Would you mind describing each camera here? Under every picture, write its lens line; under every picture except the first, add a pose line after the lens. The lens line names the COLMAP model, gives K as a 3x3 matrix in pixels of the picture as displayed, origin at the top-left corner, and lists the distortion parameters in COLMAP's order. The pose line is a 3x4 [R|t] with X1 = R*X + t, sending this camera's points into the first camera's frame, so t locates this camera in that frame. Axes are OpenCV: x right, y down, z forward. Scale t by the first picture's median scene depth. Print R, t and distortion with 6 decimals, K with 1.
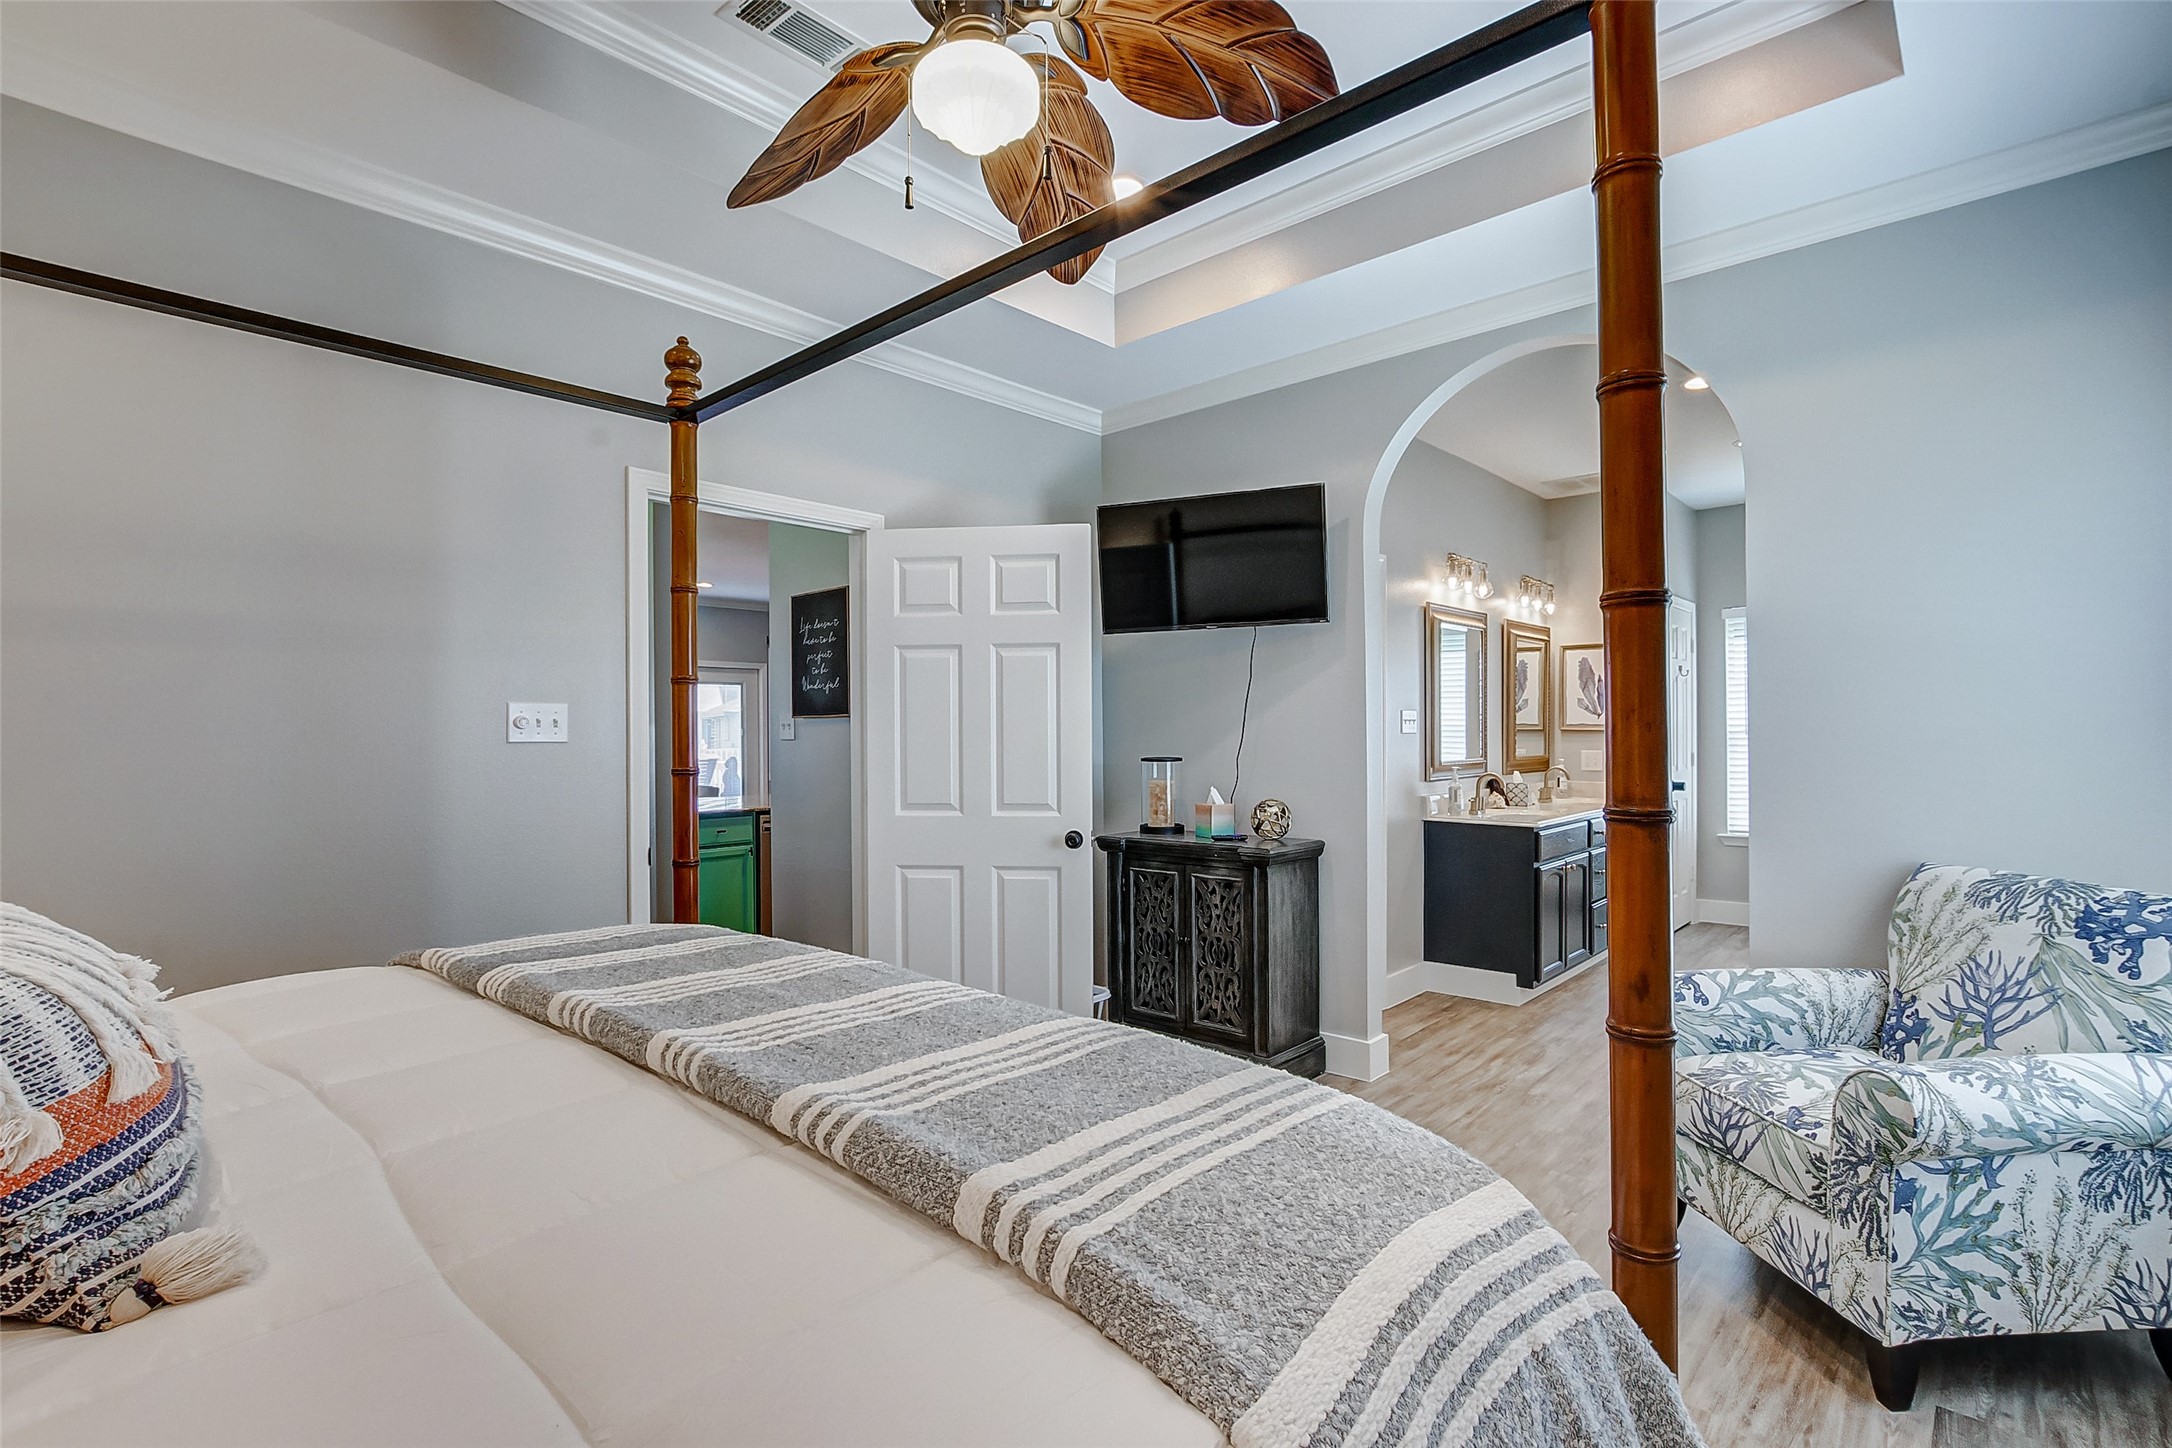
lens RADIAL K [[1008.7, 0, 1086.1], [0, 1008.7, 725.5], [0, 0, 1]] dist [-0.016525, 0.003819]
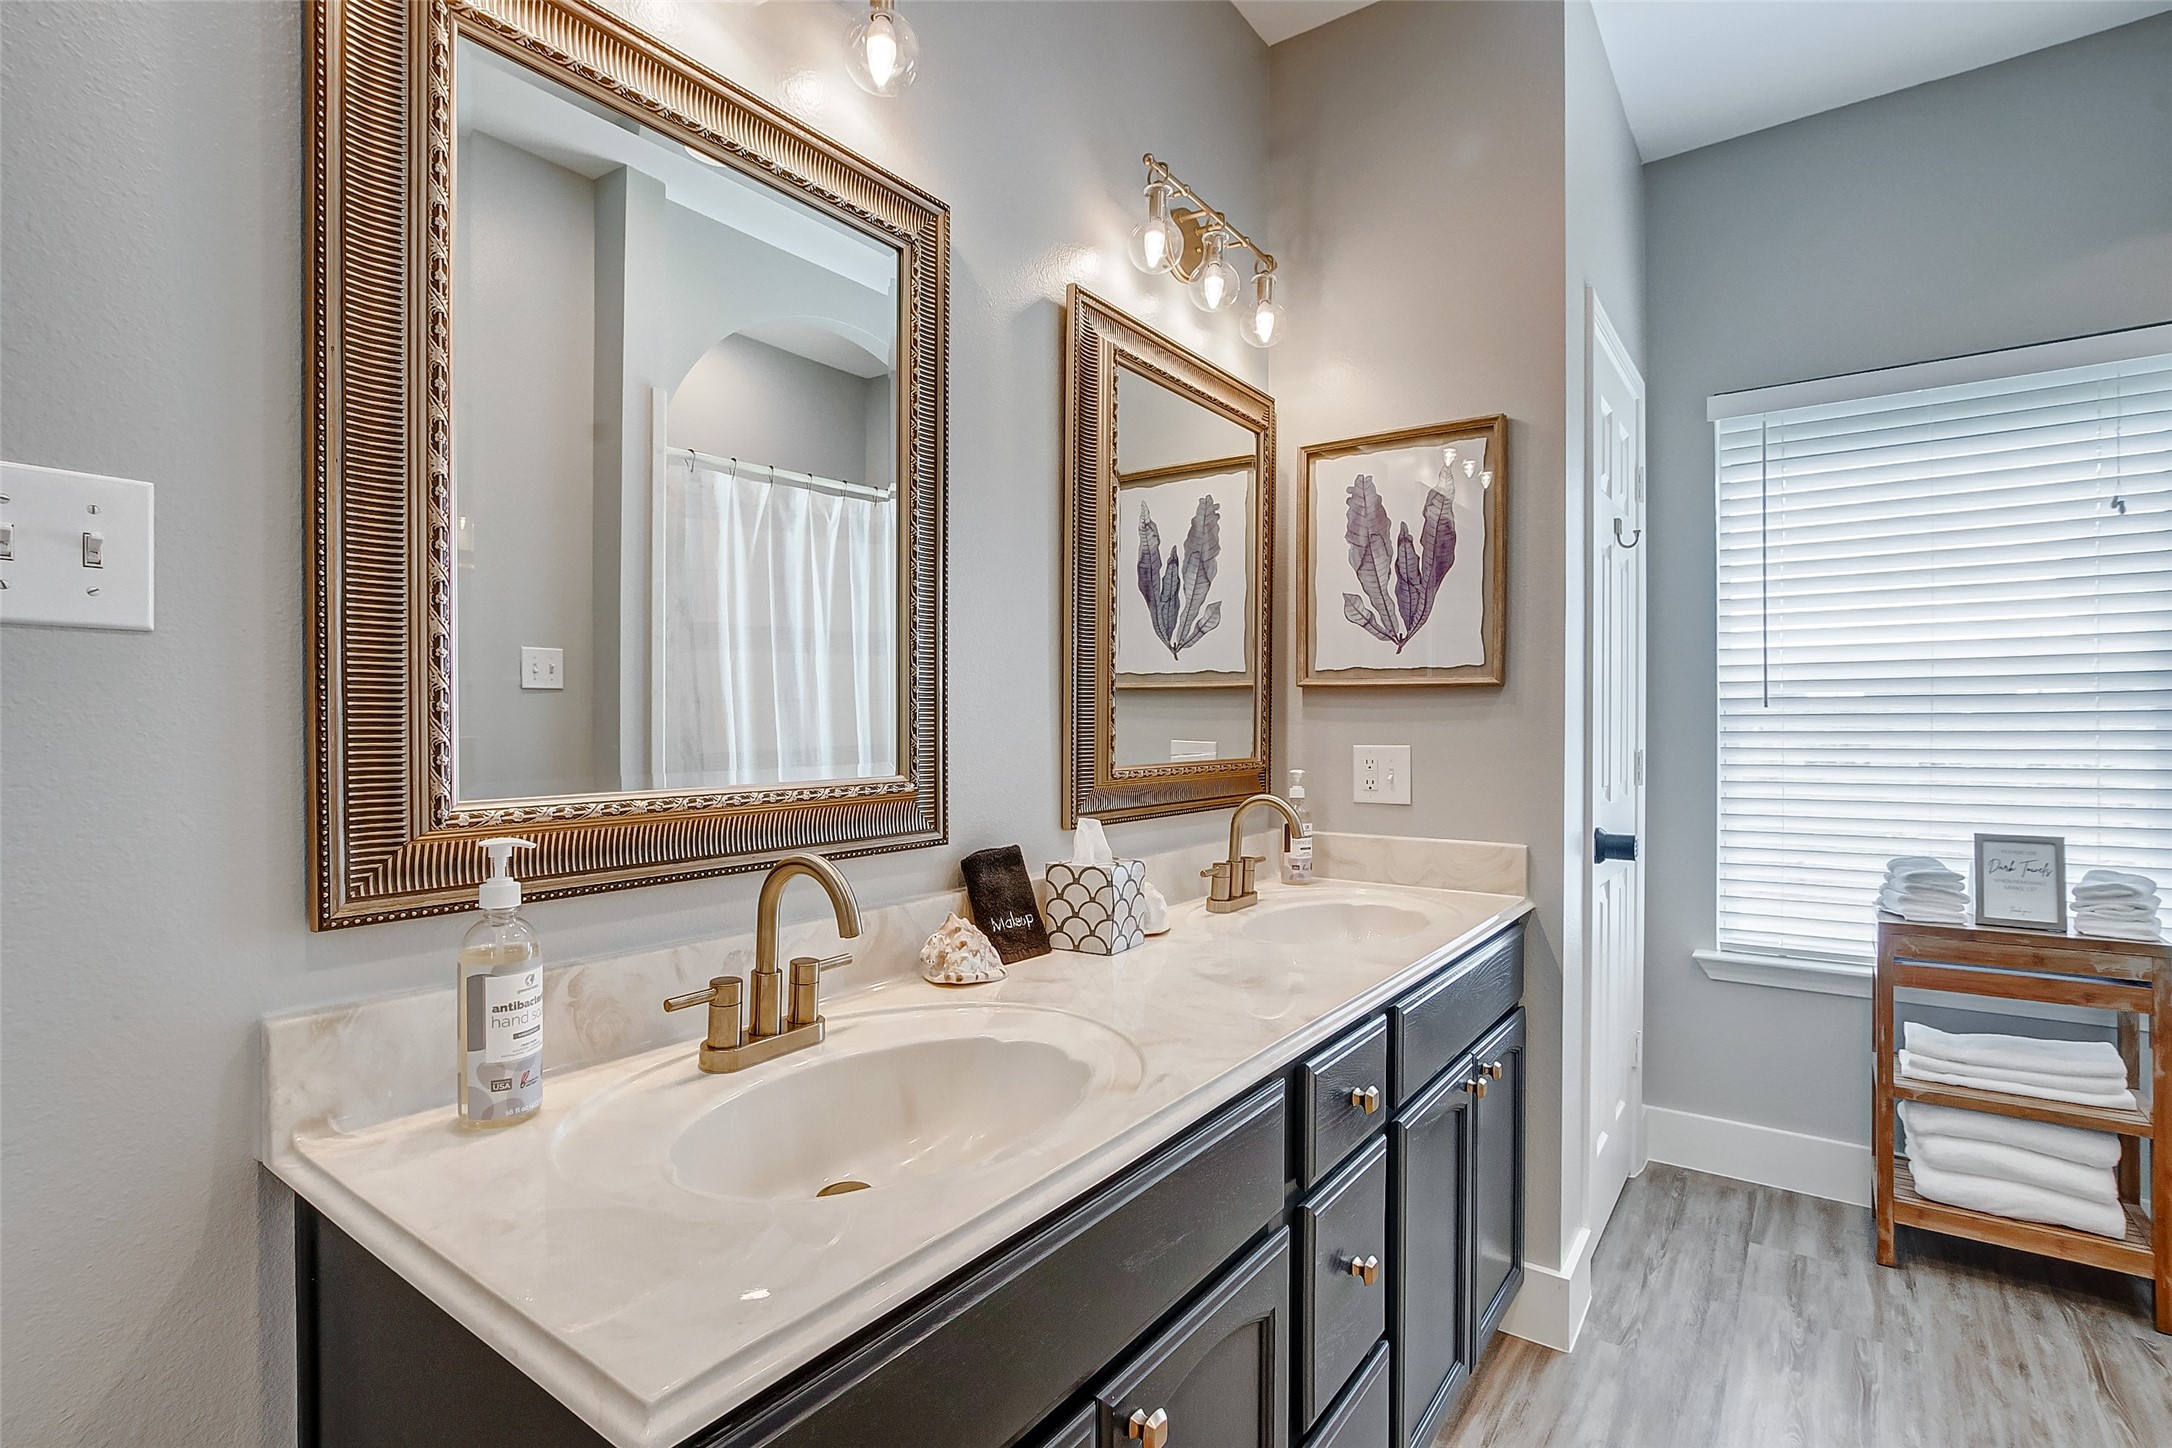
lens RADIAL K [[1008.7, 0, 1086.3], [0, 1008.7, 730.3], [0, 0, 1]] dist [-0.016525, 0.003819]
pose [[0.996558, 0.005070, 0.082748, 0.372331], [-0.006462, 0.999842, 0.016559, 0.014220], [-0.082651, -0.017037, 0.996433, 0.660291]]
